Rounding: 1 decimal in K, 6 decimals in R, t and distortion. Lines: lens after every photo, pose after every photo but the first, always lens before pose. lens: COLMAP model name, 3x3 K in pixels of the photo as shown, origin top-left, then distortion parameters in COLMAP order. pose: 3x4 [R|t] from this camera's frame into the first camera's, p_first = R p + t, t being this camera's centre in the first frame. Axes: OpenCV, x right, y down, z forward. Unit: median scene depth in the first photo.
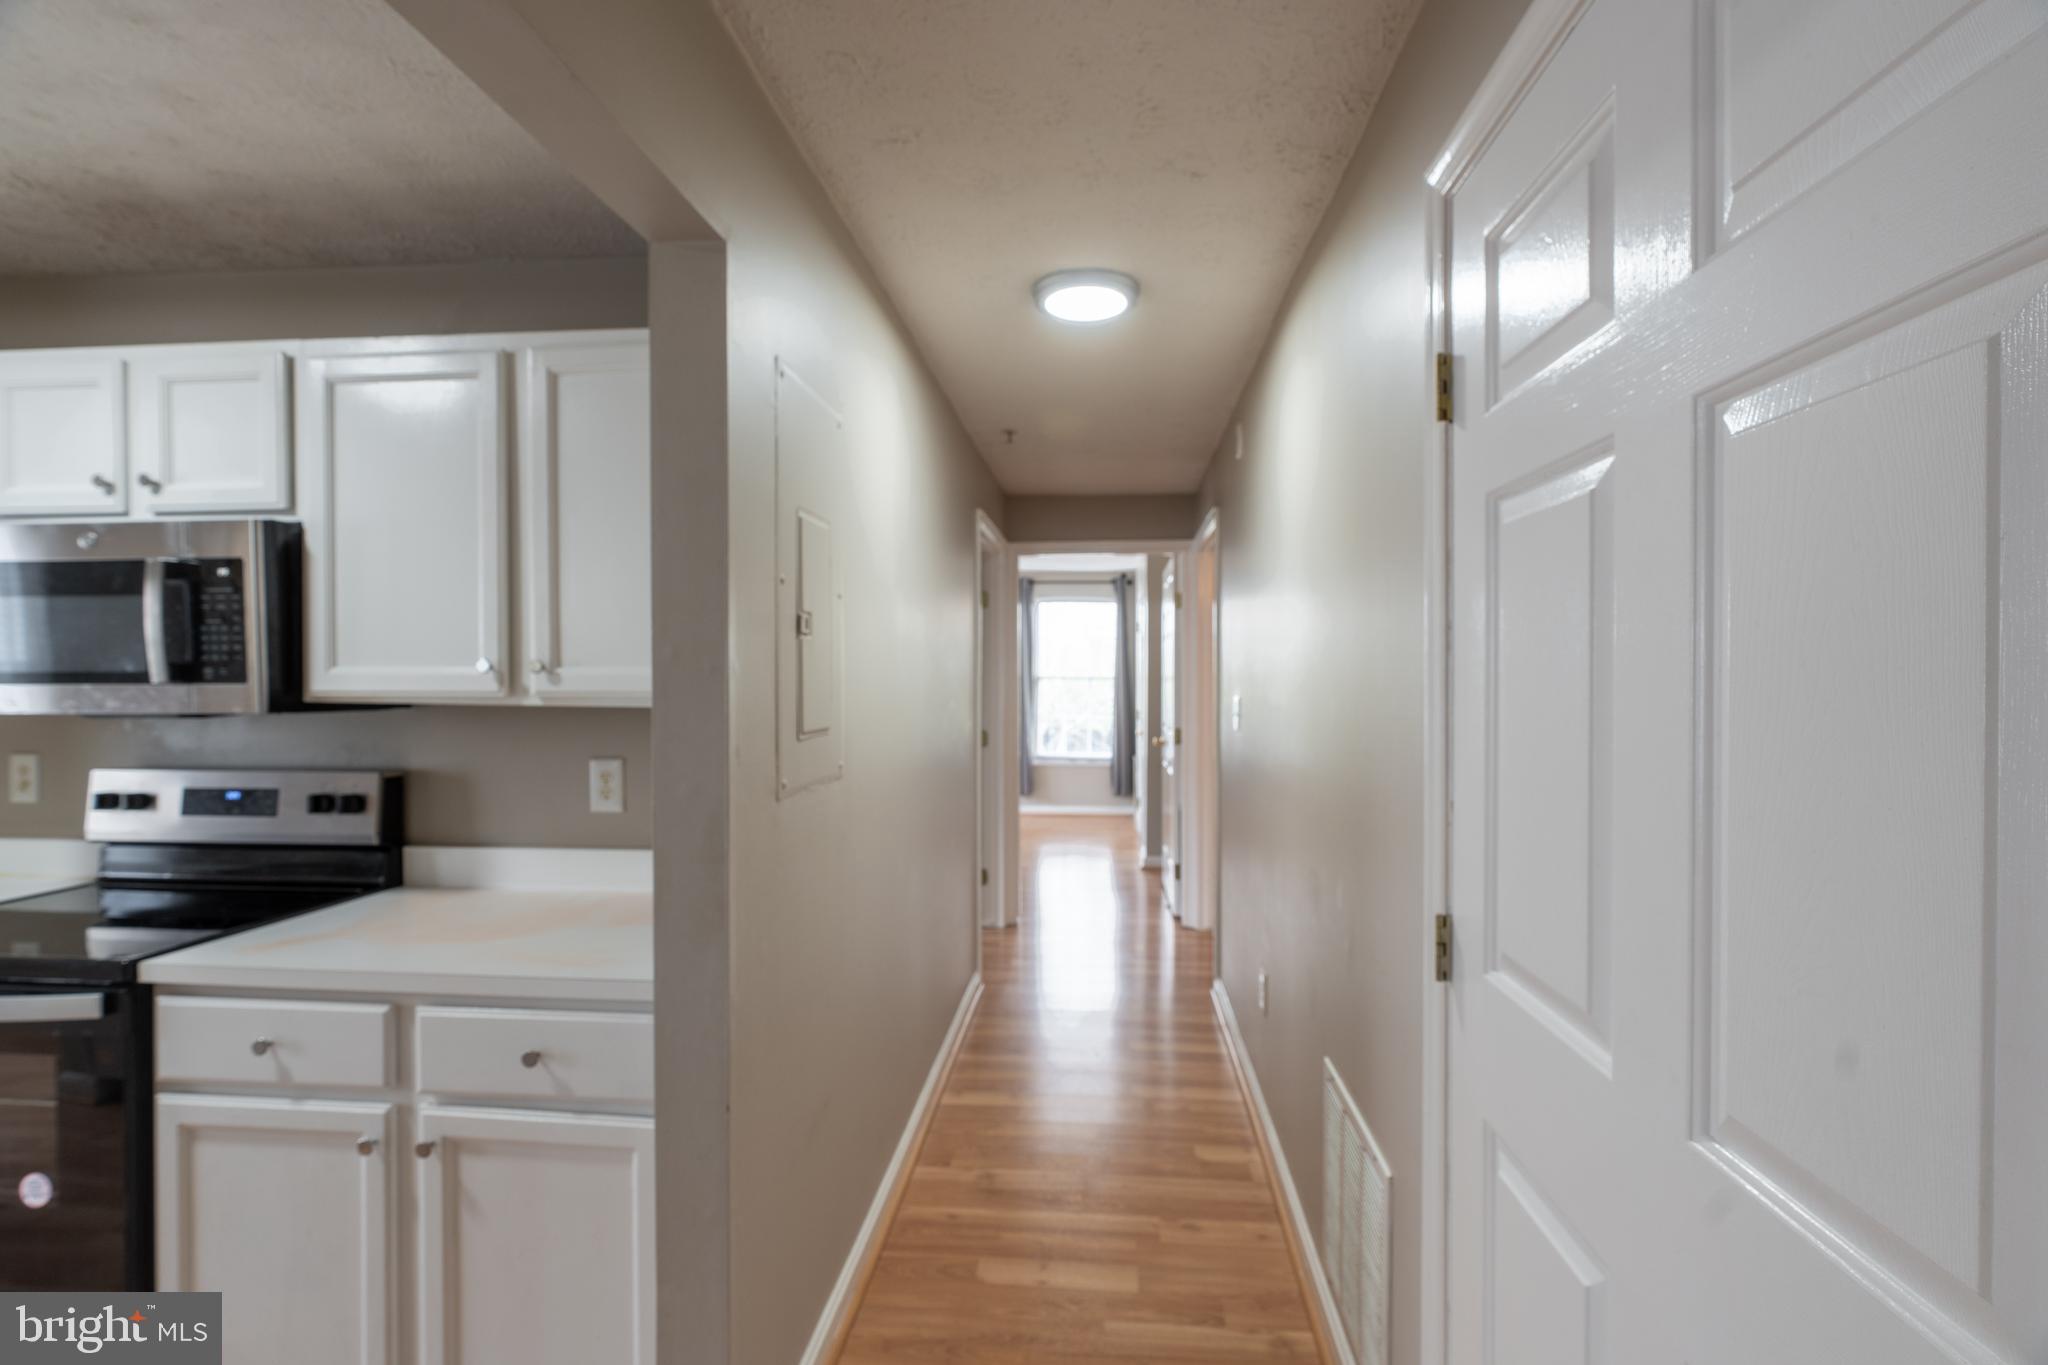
lens RADIAL K [[940.2, 0, 1022.4], [0, 940.2, 674.5], [0, 0, 1]] dist [-0.006955, 0.002565]
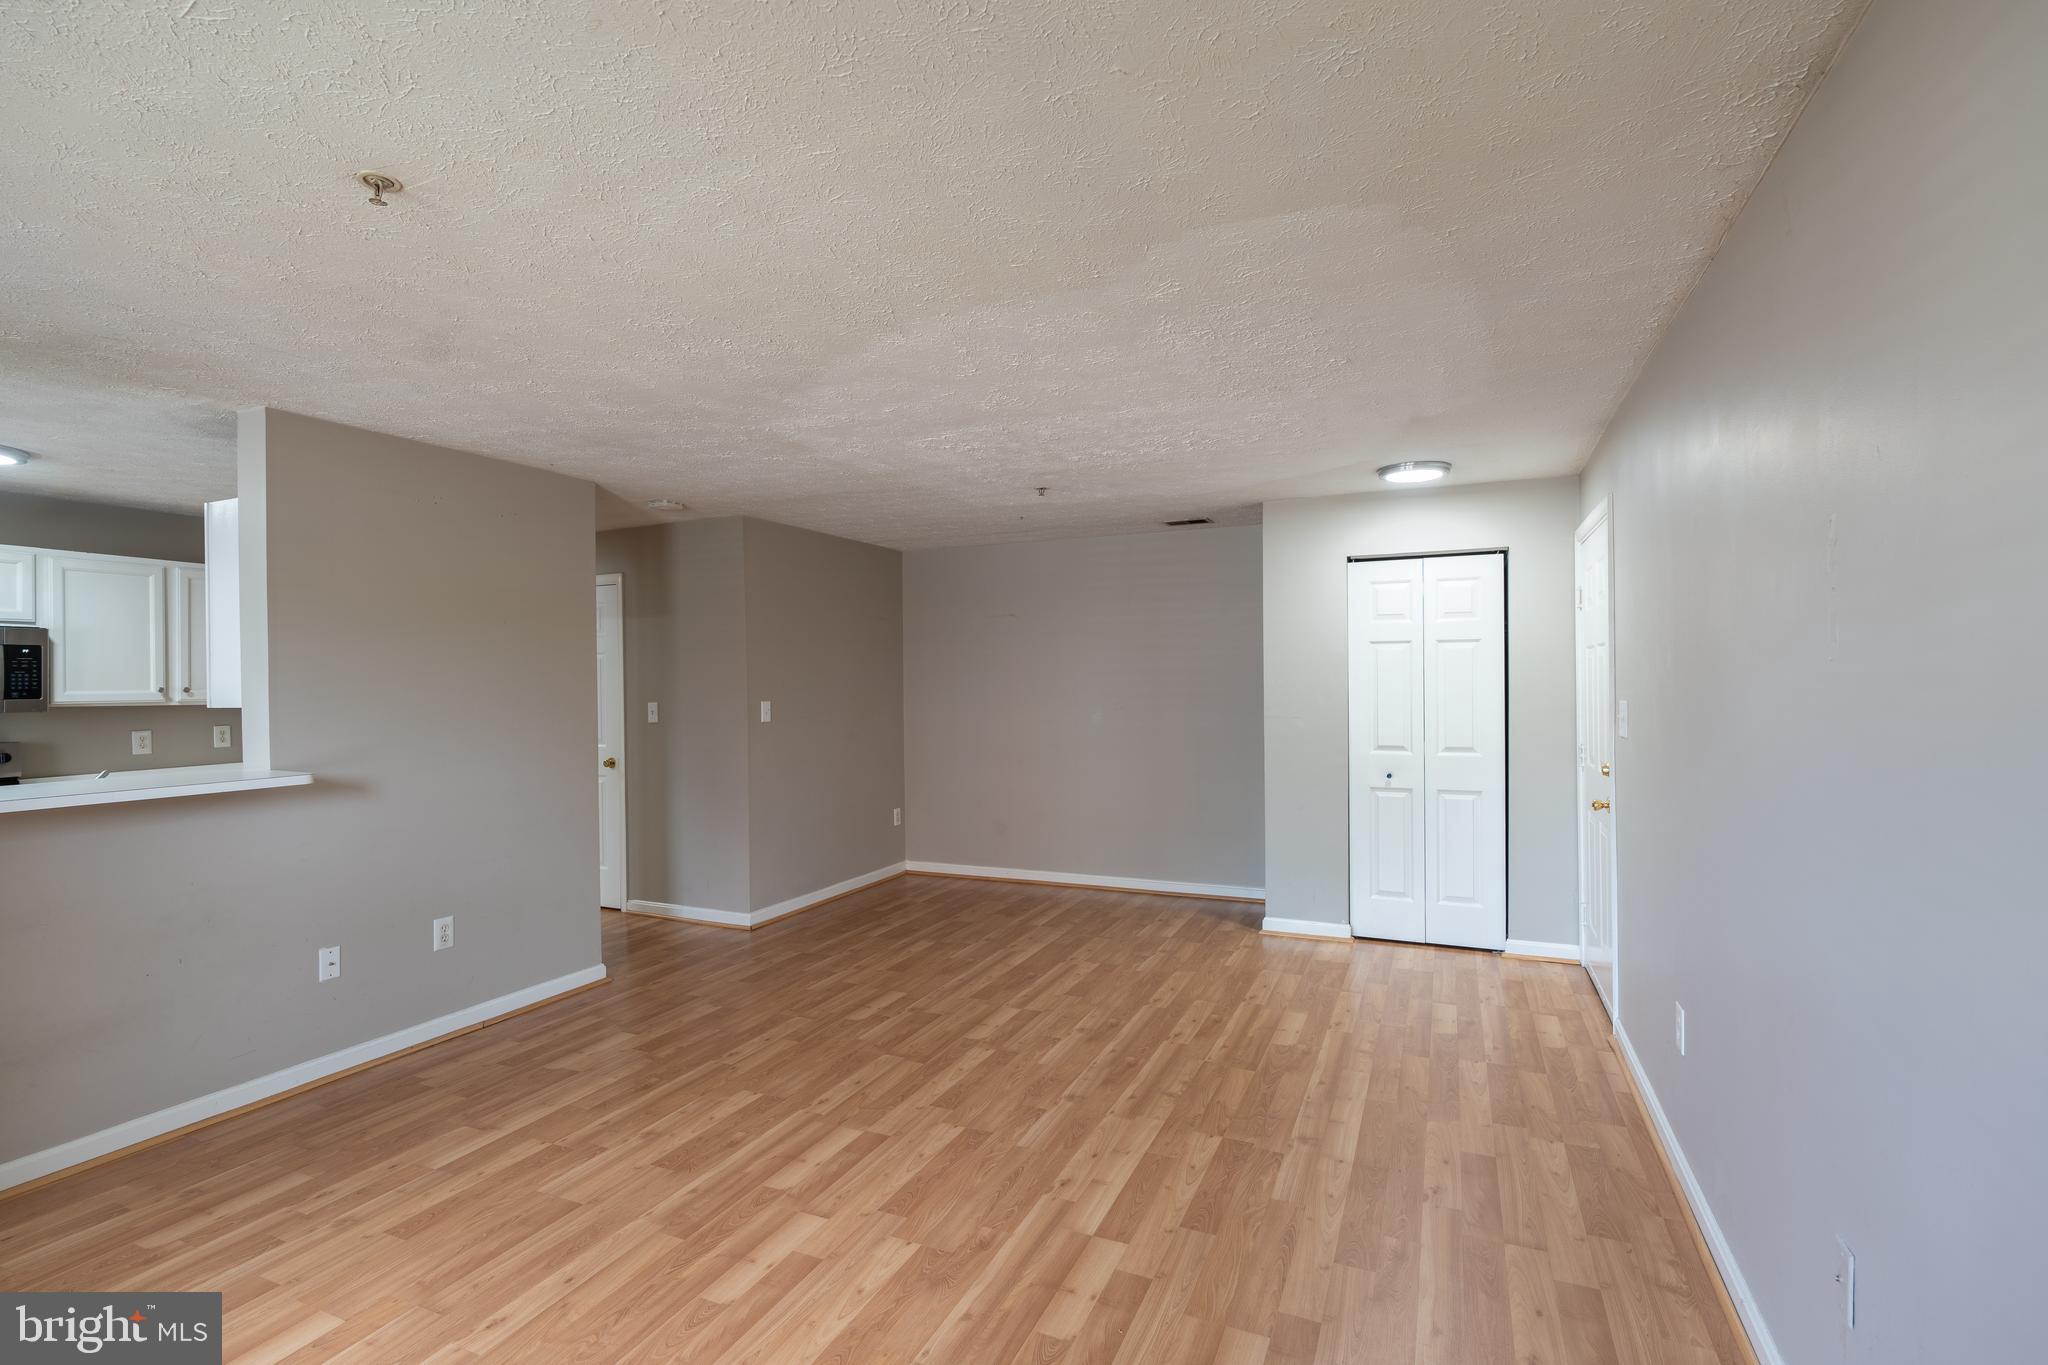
lens RADIAL K [[940.2, 0, 1034.3], [0, 940.2, 680.9], [0, 0, 1]] dist [-0.006955, 0.002565]
pose [[0.312778, -0.004587, 0.949815, -2.223704], [0.016510, 0.999864, -0.000608, 0.007215], [-0.949683, 0.015872, 0.312811, -2.042781]]
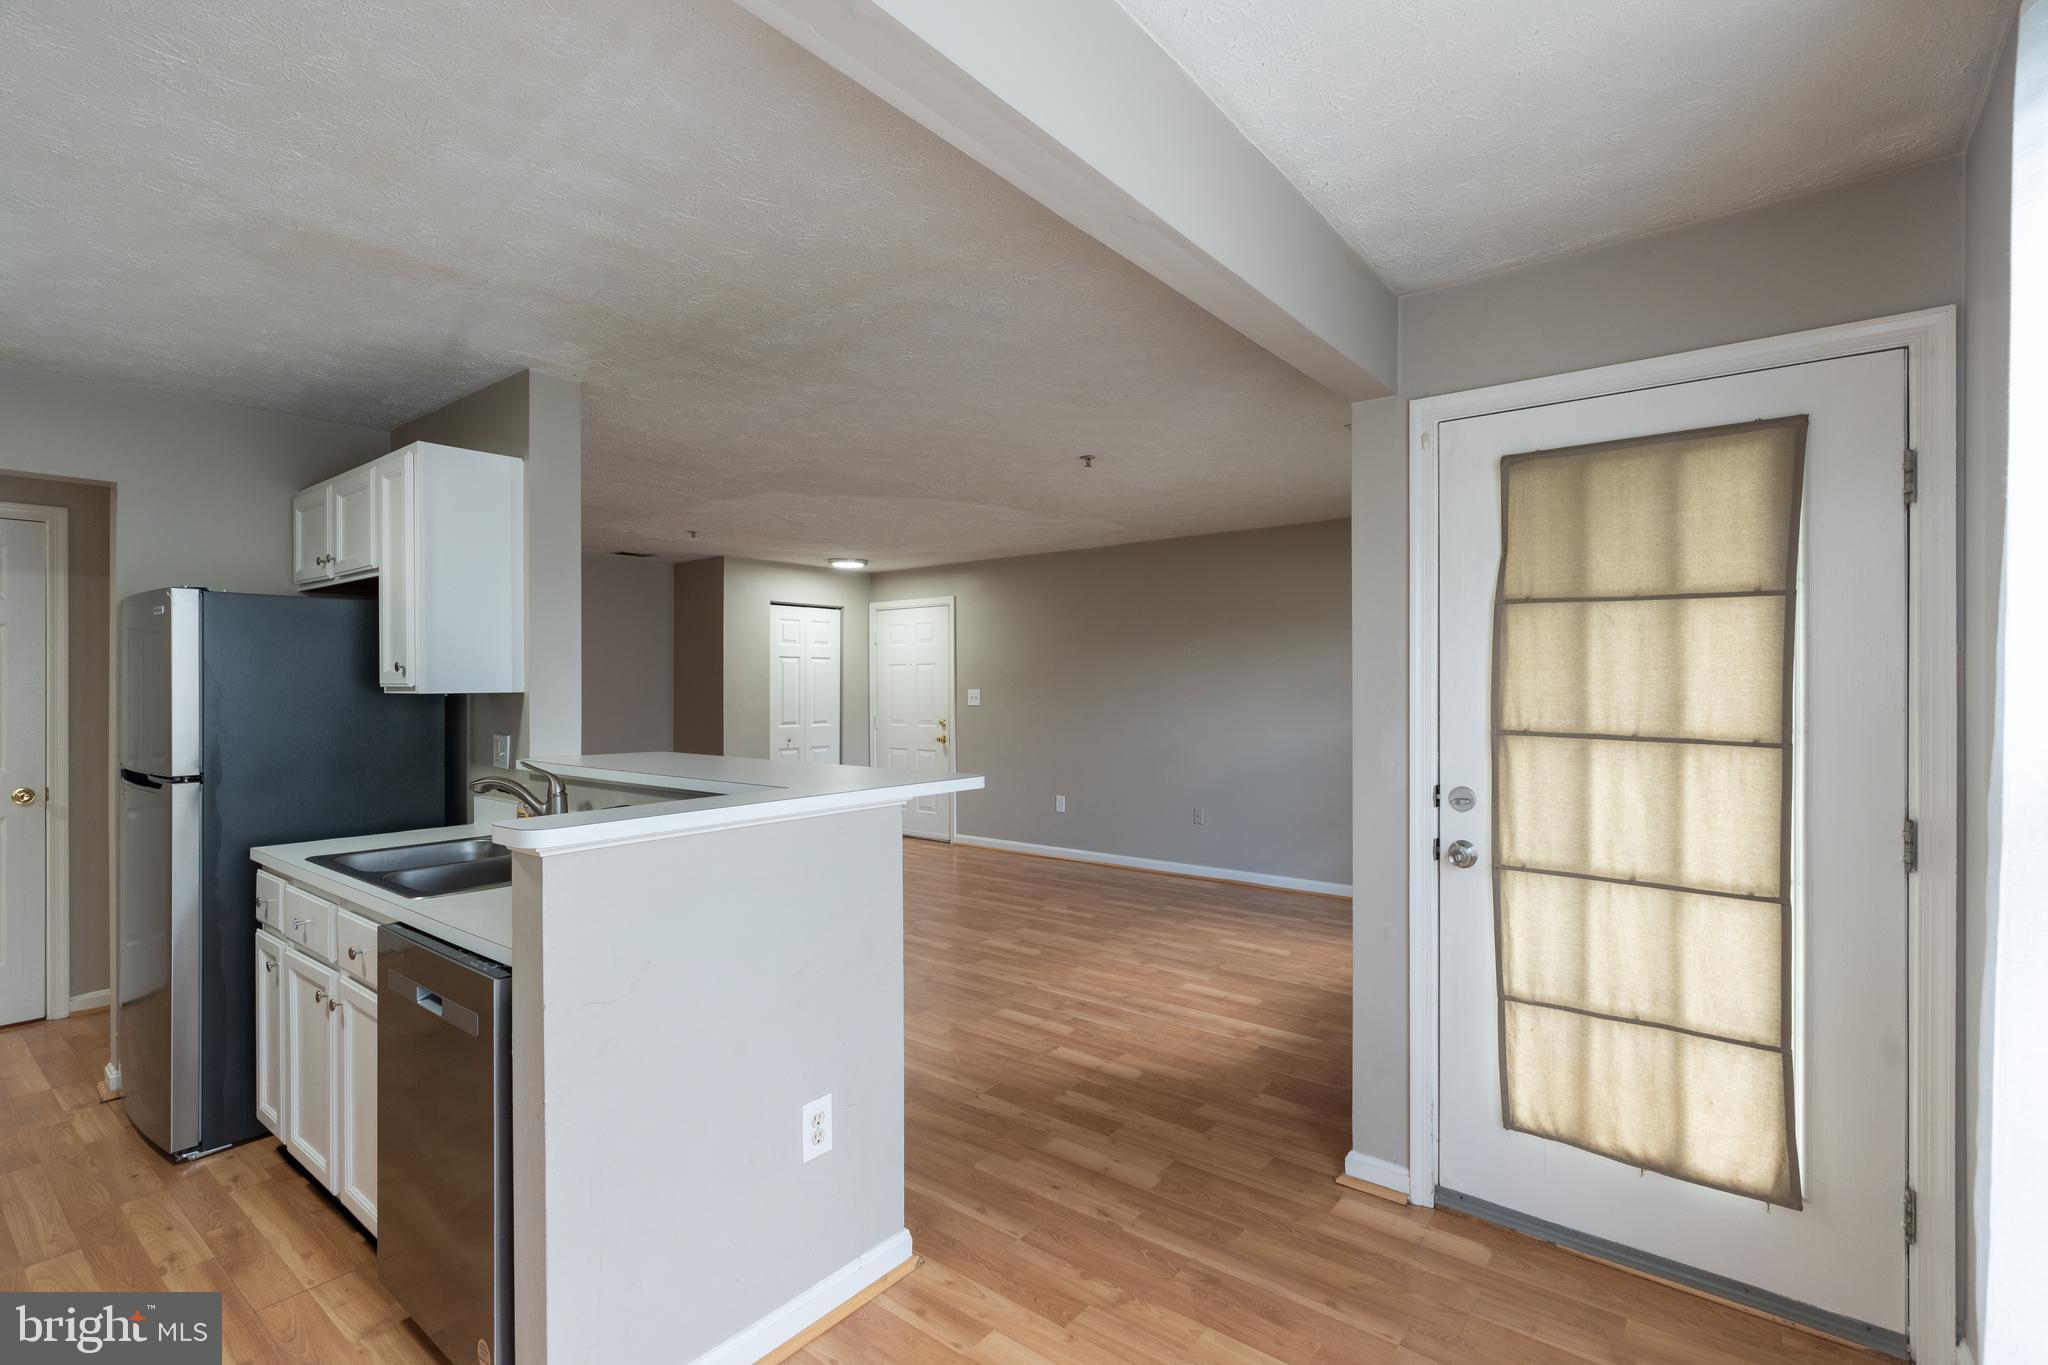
lens RADIAL K [[940.2, 0, 1029.4], [0, 940.2, 680.3], [0, 0, 1]] dist [-0.006955, 0.002565]
pose [[-0.842793, -0.000039, 0.538238, -2.599043], [0.002289, 0.999991, 0.003657, 0.004953], [-0.538233, 0.004314, -0.842785, 0.743956]]
